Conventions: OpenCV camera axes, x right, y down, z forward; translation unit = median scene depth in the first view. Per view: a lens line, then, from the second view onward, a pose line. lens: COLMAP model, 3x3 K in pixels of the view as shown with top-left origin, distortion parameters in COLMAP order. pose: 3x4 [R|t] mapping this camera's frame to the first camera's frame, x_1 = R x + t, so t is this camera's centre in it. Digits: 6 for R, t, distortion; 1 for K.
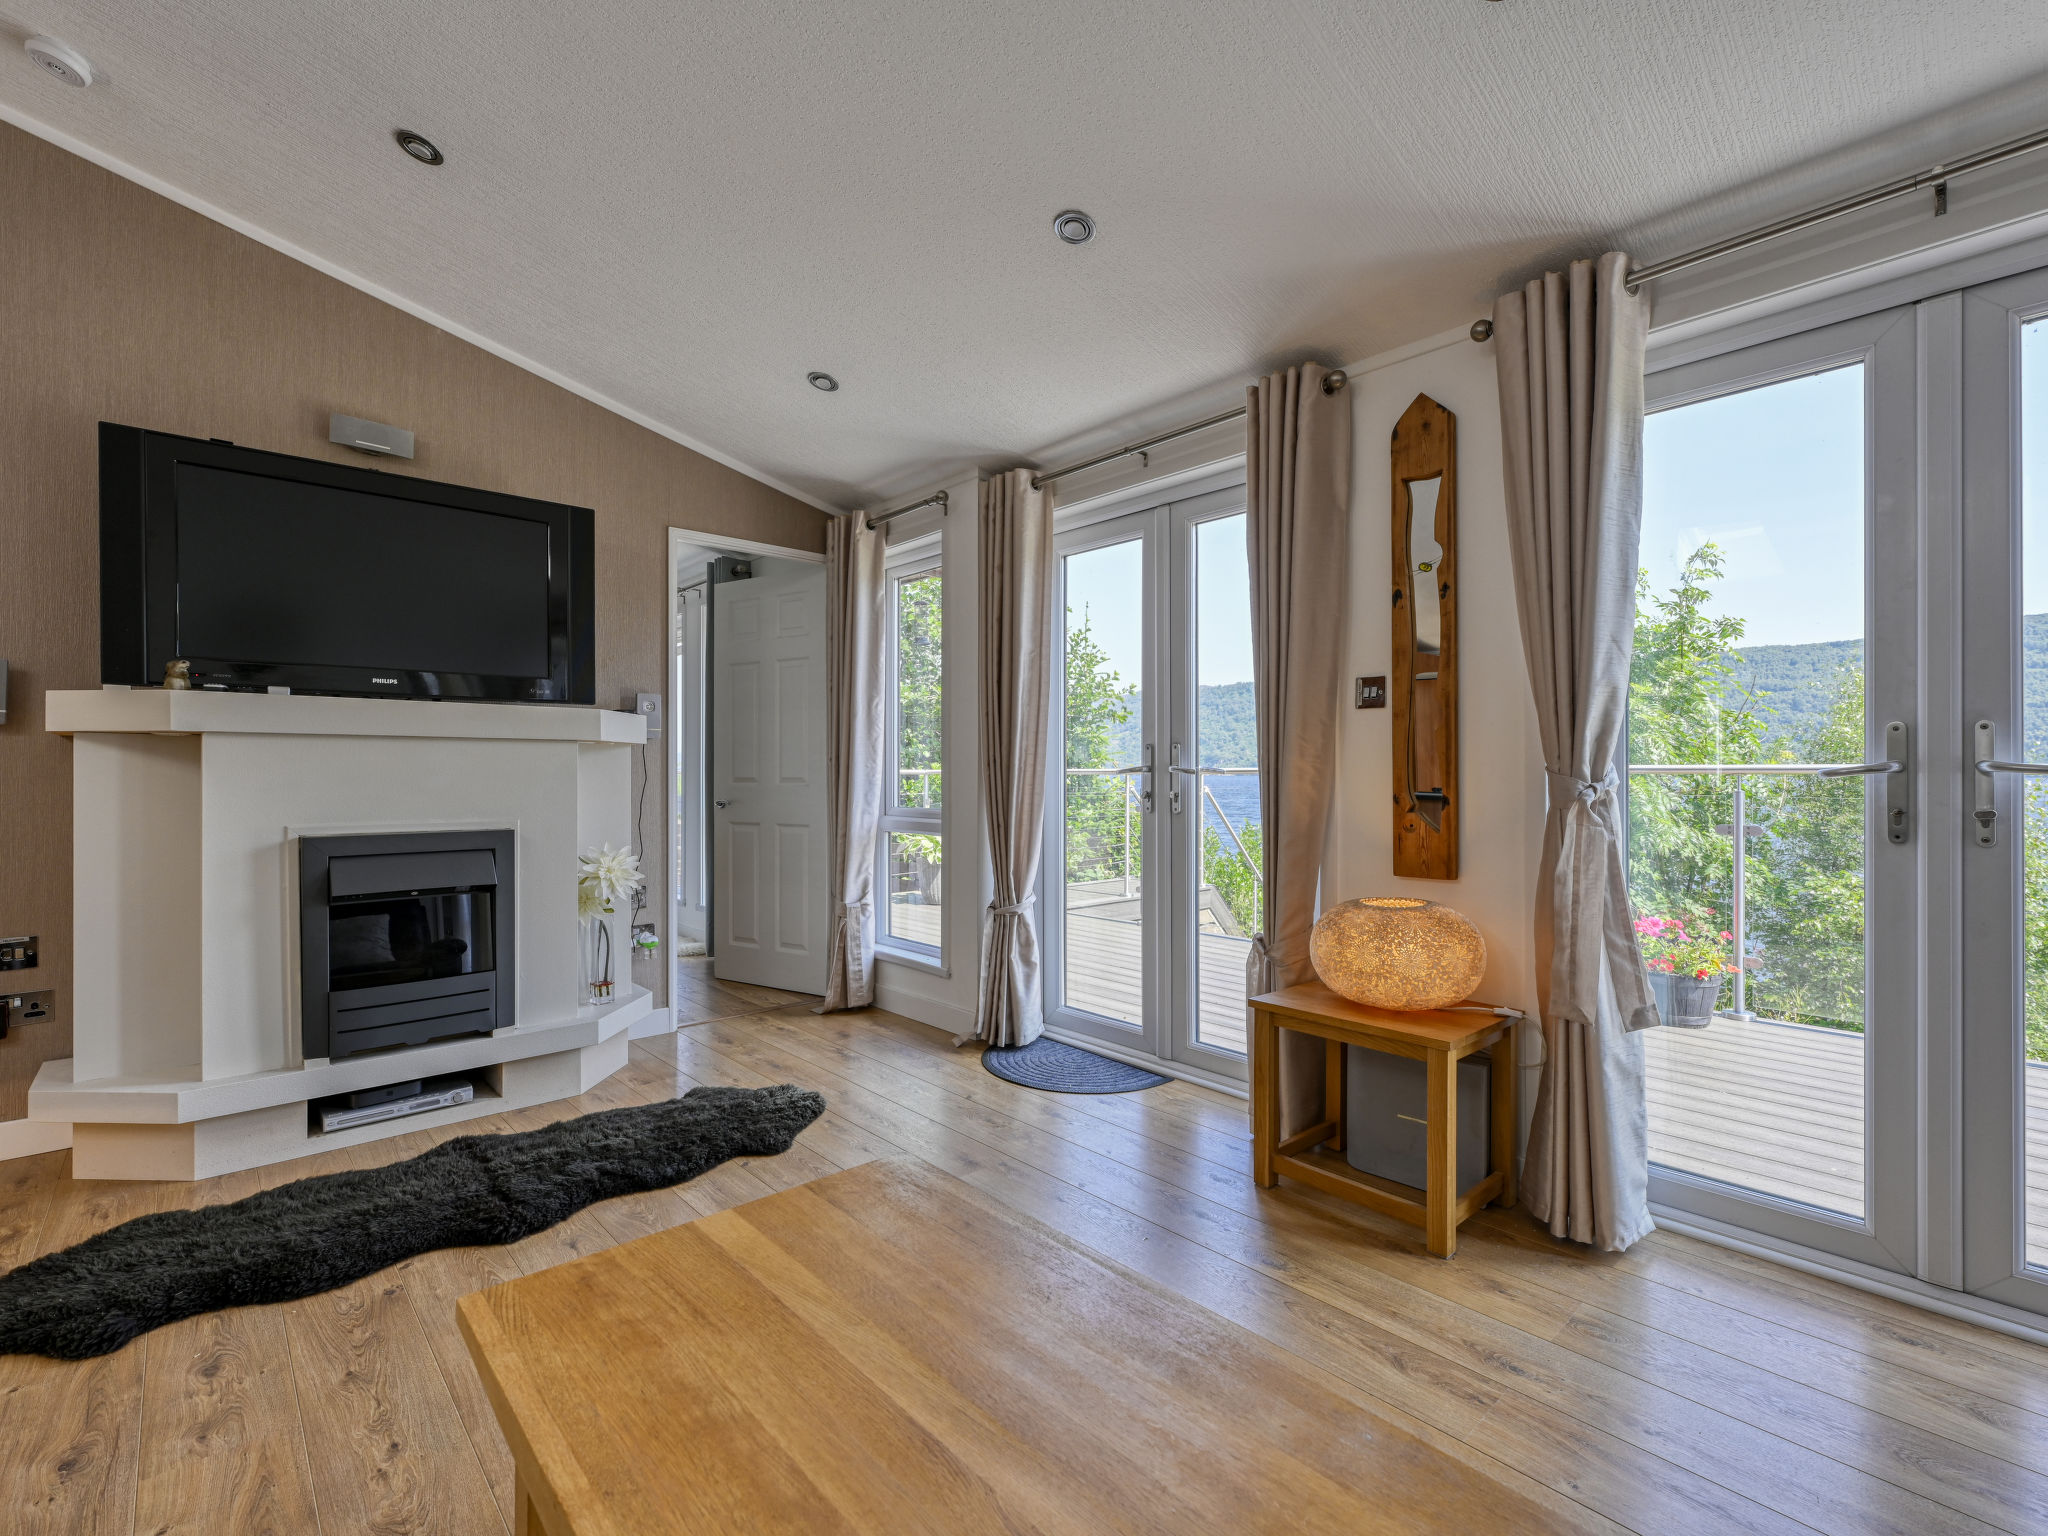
lens RADIAL K [[925.2, 0, 1009.3], [0, 925.2, 774.0], [0, 0, 1]] dist [-0.000860, 0.000026]
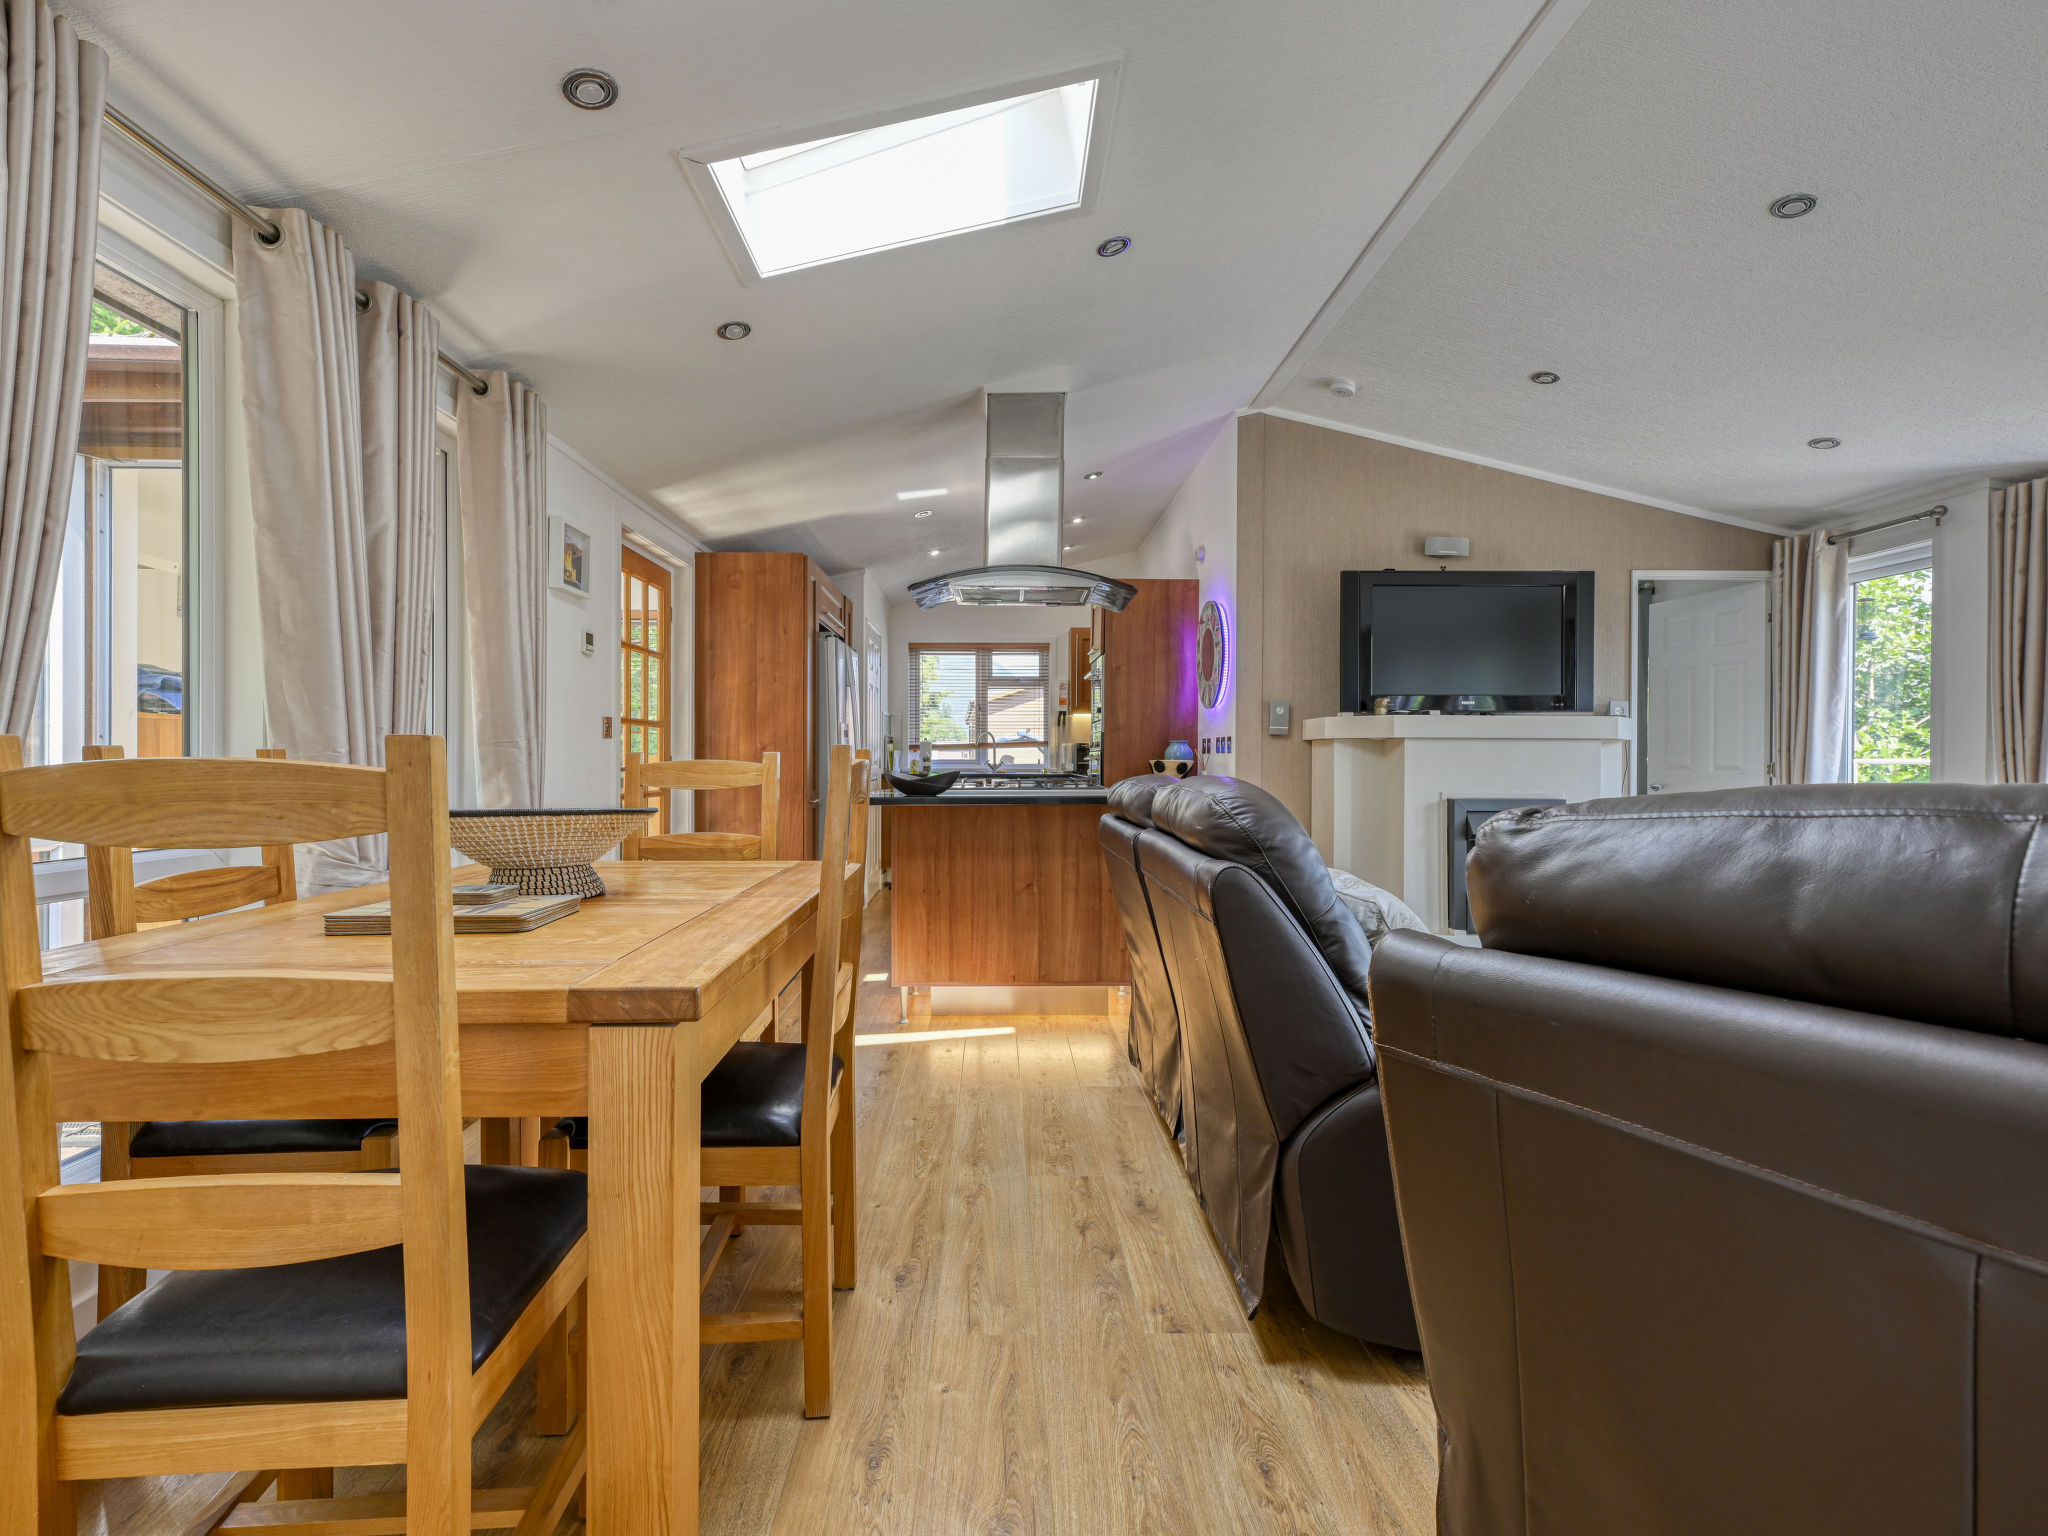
lens RADIAL K [[918.8, 0, 990.1], [0, 918.8, 760.6], [0, 0, 1]] dist [-0.000232, 0.000107]
pose [[0.745828, 0.006757, -0.666104, -0.240344], [-0.006382, 0.999975, 0.002997, -0.000871], [0.666108, 0.002016, 0.745853, -0.724984]]
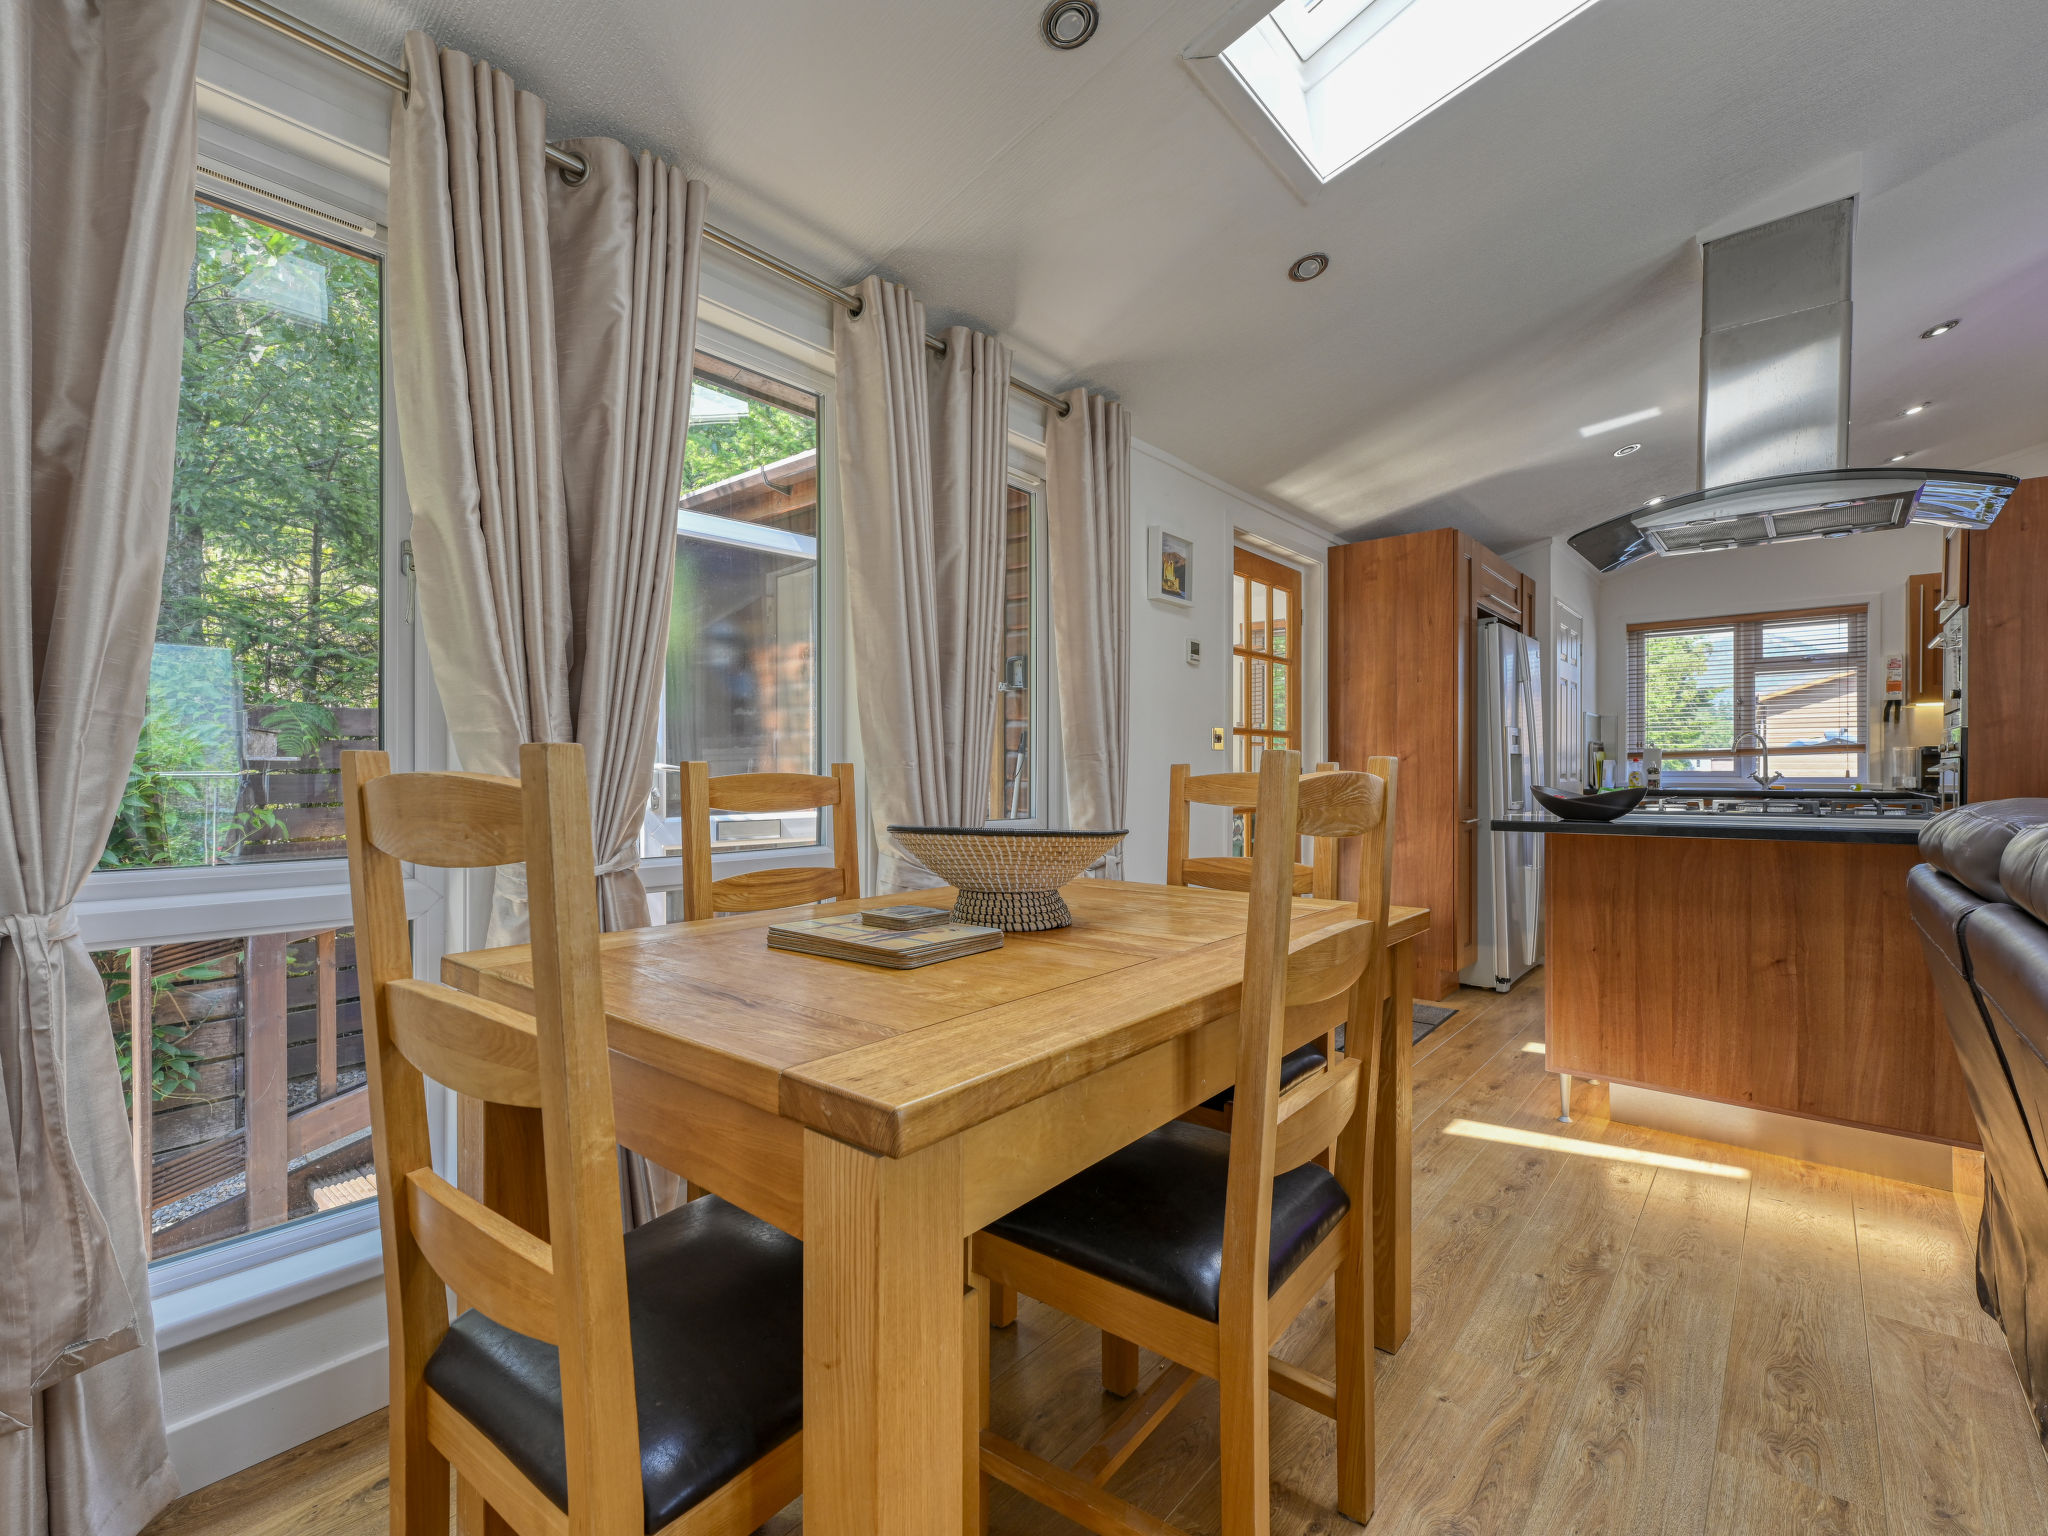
lens RADIAL K [[906.6, 0, 1029.8], [0, 906.6, 771.7], [0, 0, 1]] dist [-0.000055, -0.000055]
pose [[0.139168, 0.005561, -0.990253, -0.321021], [-0.002330, 0.999983, 0.005289, -0.001263], [0.990266, 0.001571, 0.139179, -0.534339]]
